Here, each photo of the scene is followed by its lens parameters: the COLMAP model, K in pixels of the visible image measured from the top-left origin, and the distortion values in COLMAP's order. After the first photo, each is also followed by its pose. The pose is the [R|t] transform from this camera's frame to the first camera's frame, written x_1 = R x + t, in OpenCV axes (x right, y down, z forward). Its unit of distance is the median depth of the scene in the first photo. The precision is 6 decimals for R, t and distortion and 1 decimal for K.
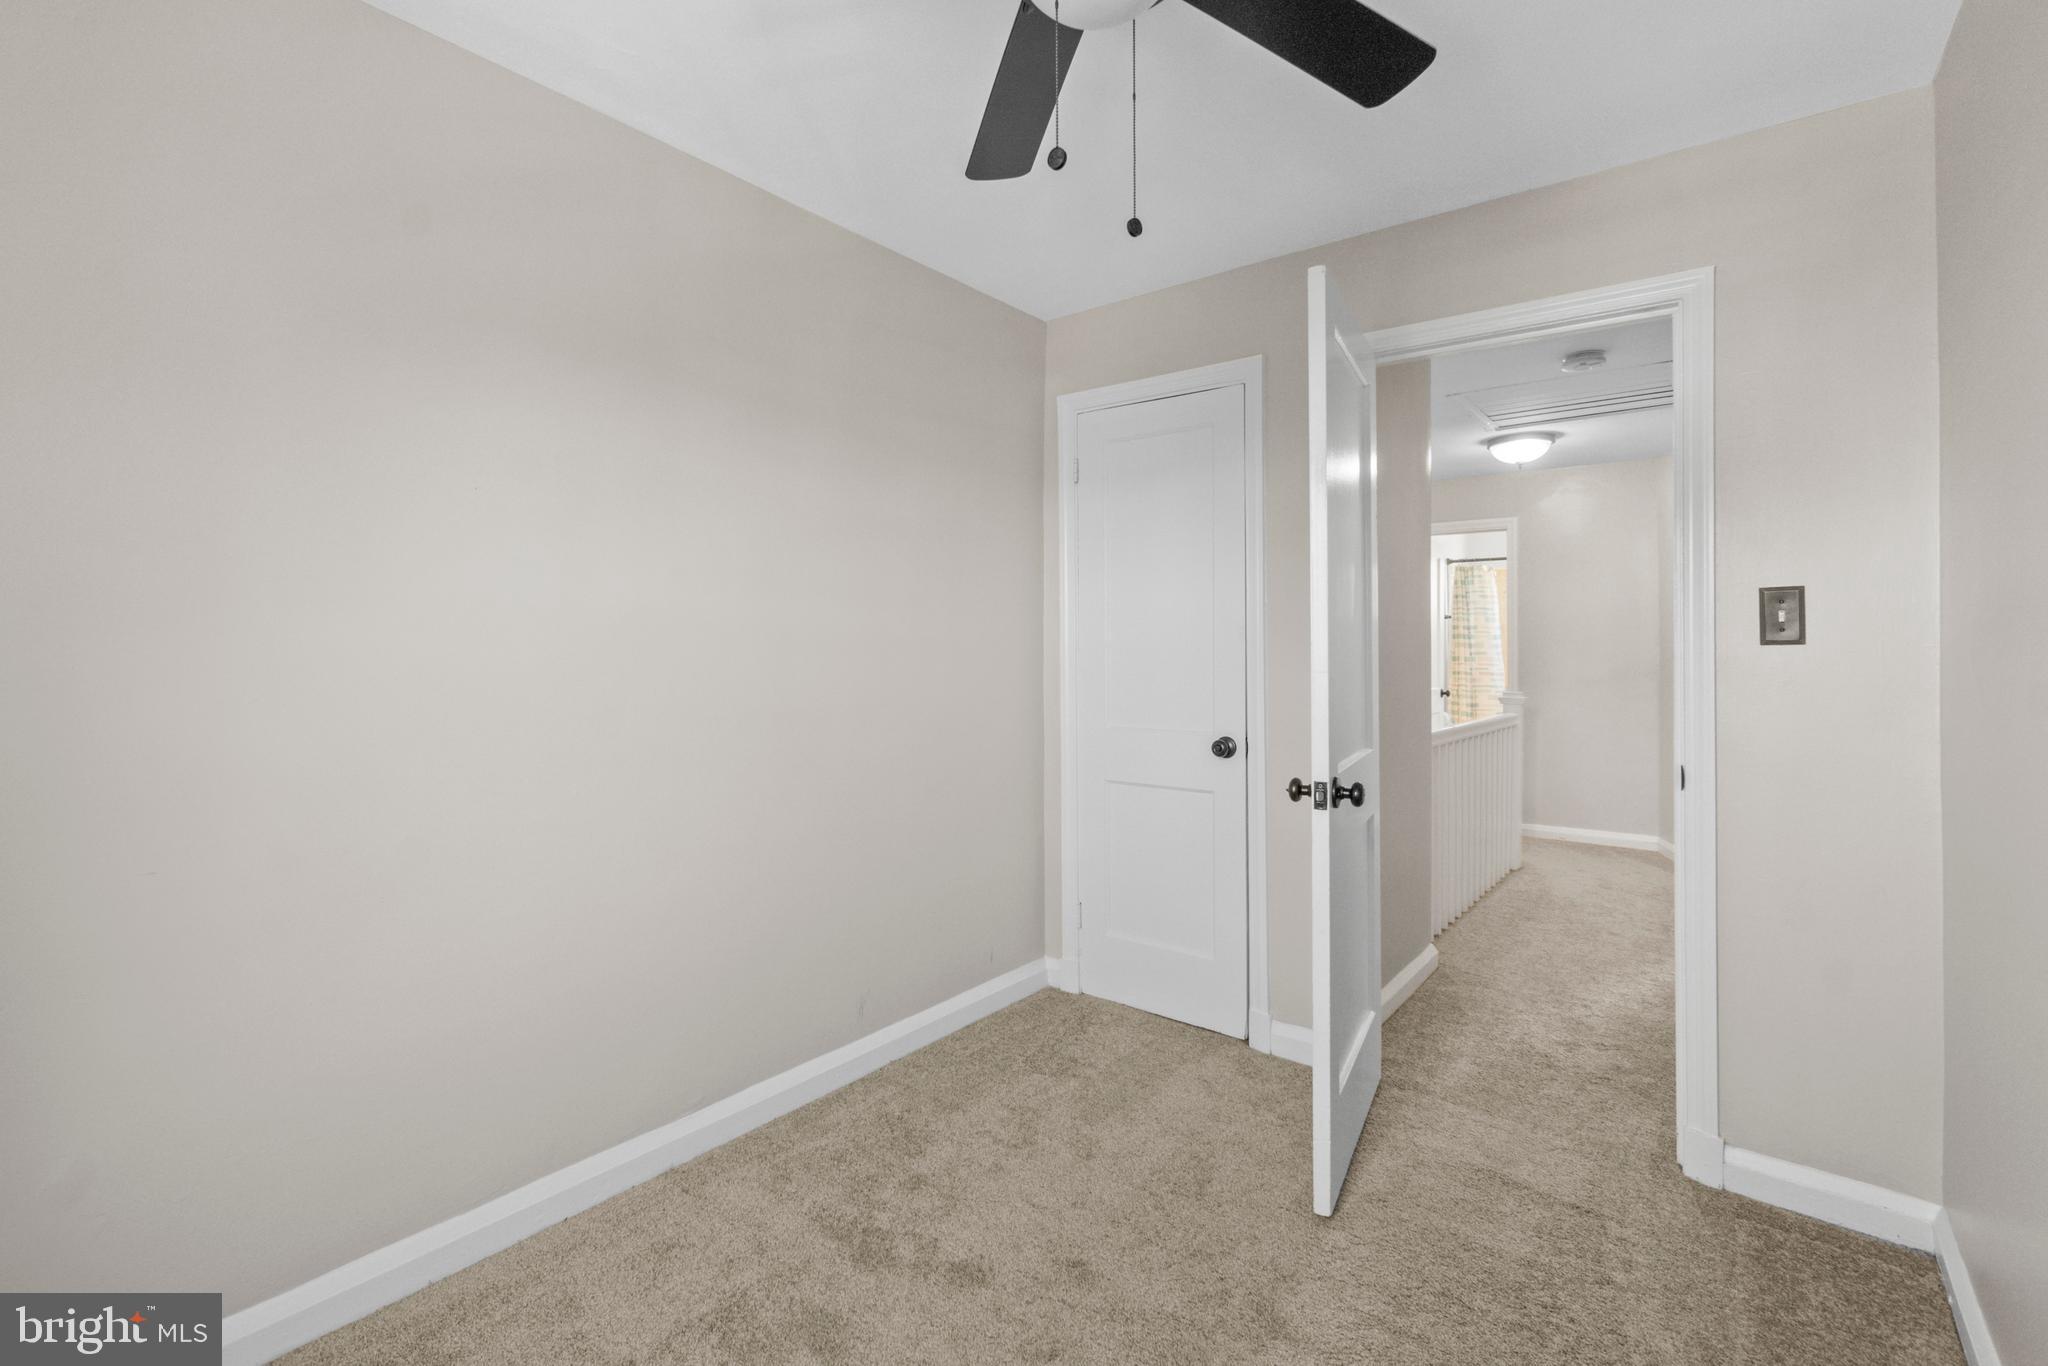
lens RADIAL K [[881.1, 0, 1037.6], [0, 881.1, 662.4], [0, 0, 1]] dist [-0.007208, -0.000255]
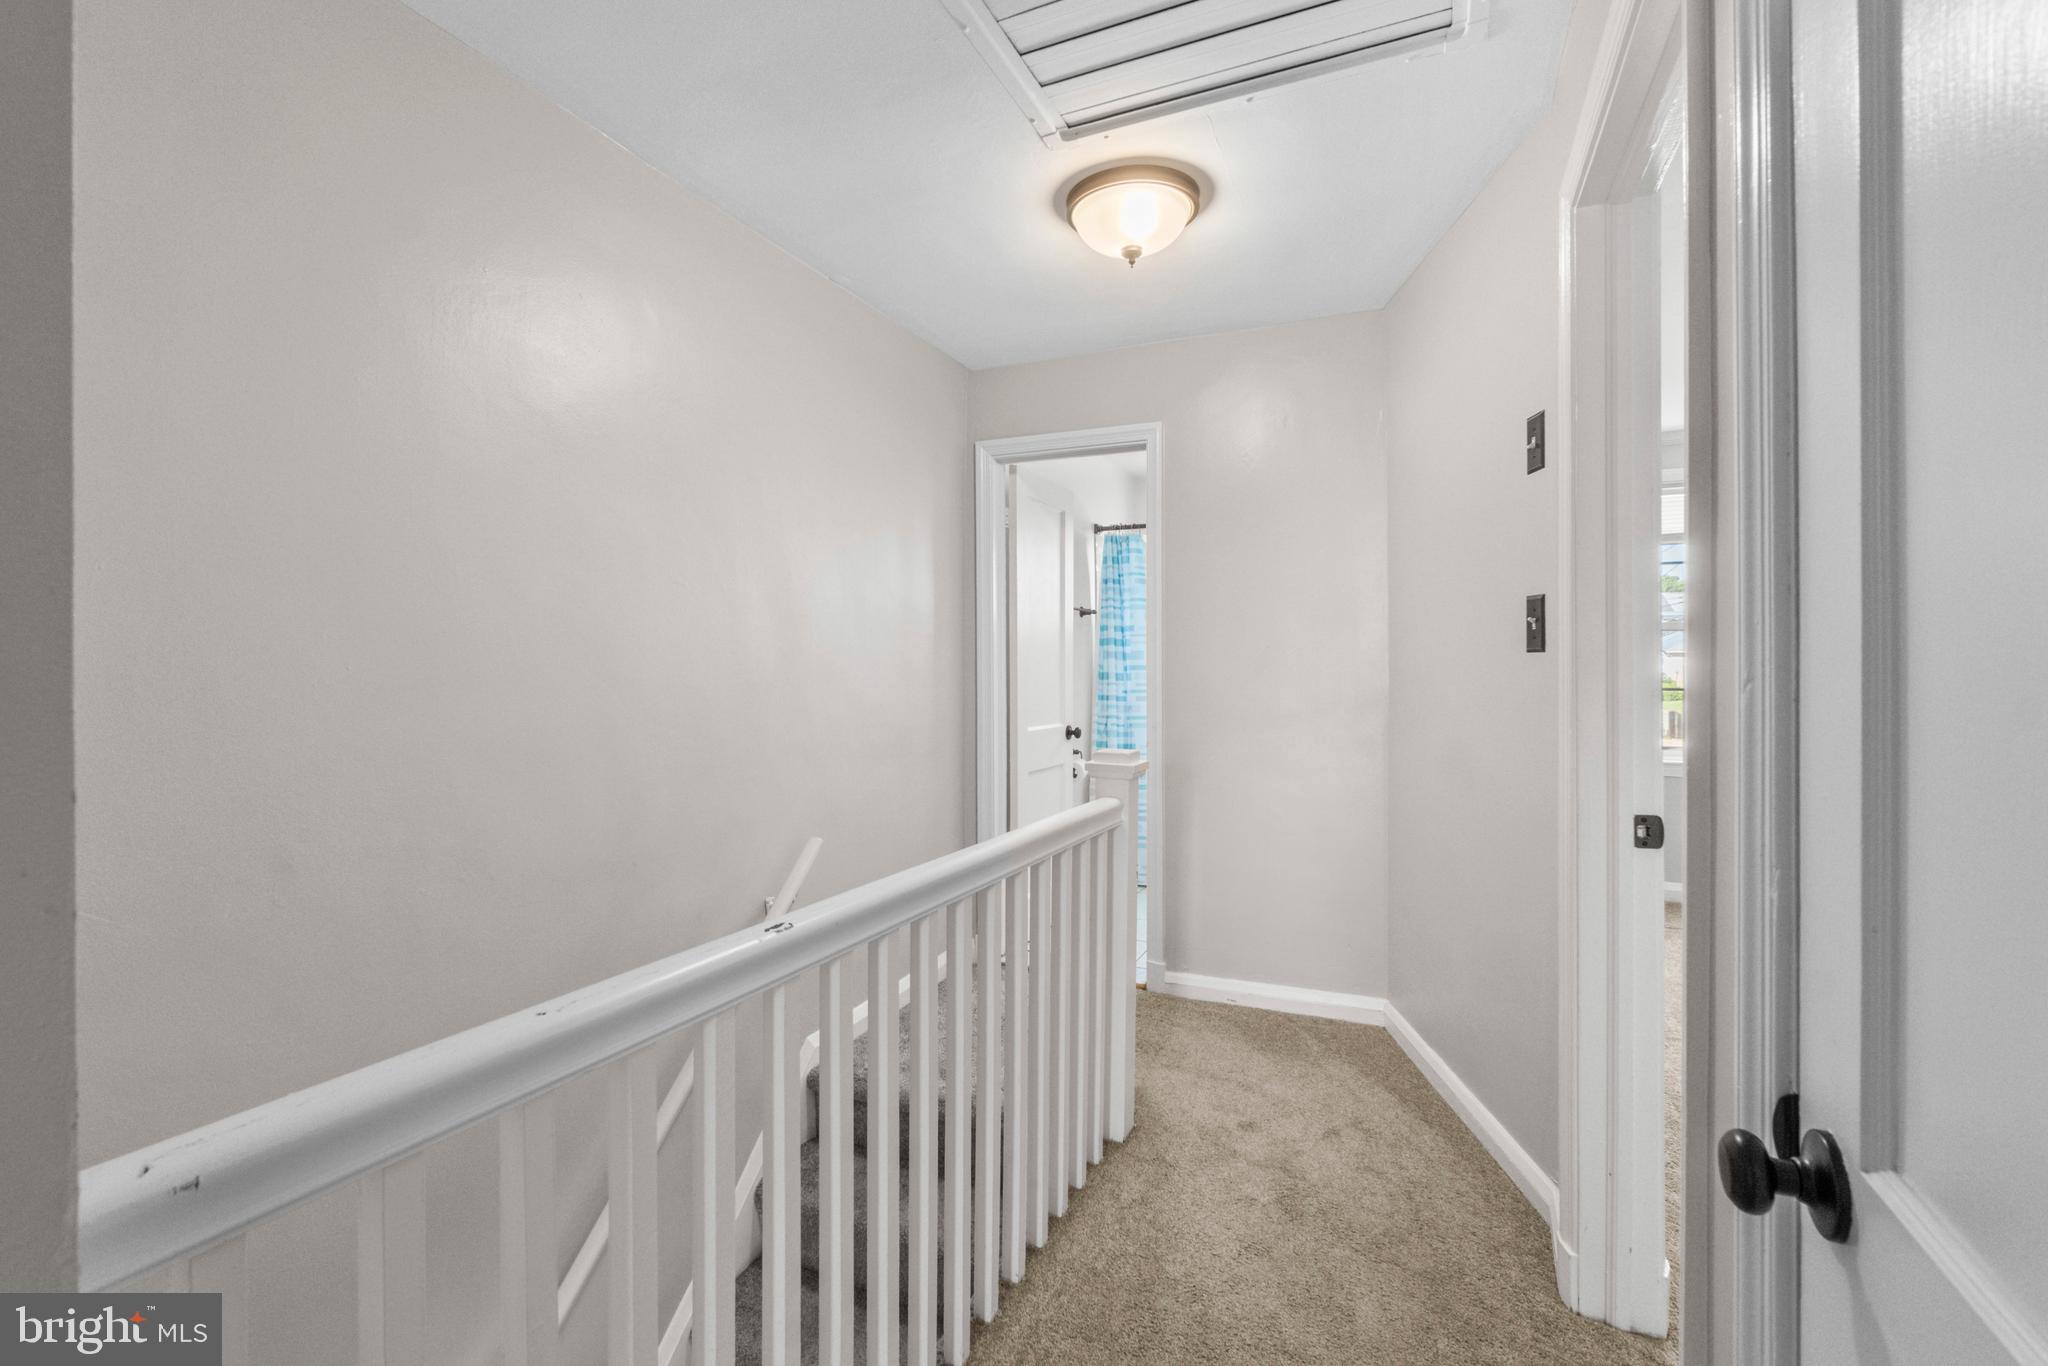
lens RADIAL K [[881.1, 0, 1013.7], [0, 881.1, 680.2], [0, 0, 1]] dist [-0.007208, -0.000255]
pose [[0.970979, 0.001486, 0.239160, 0.253897], [-0.003079, 0.999975, 0.006287, -0.004902], [-0.239145, -0.006841, 0.970960, 0.379816]]
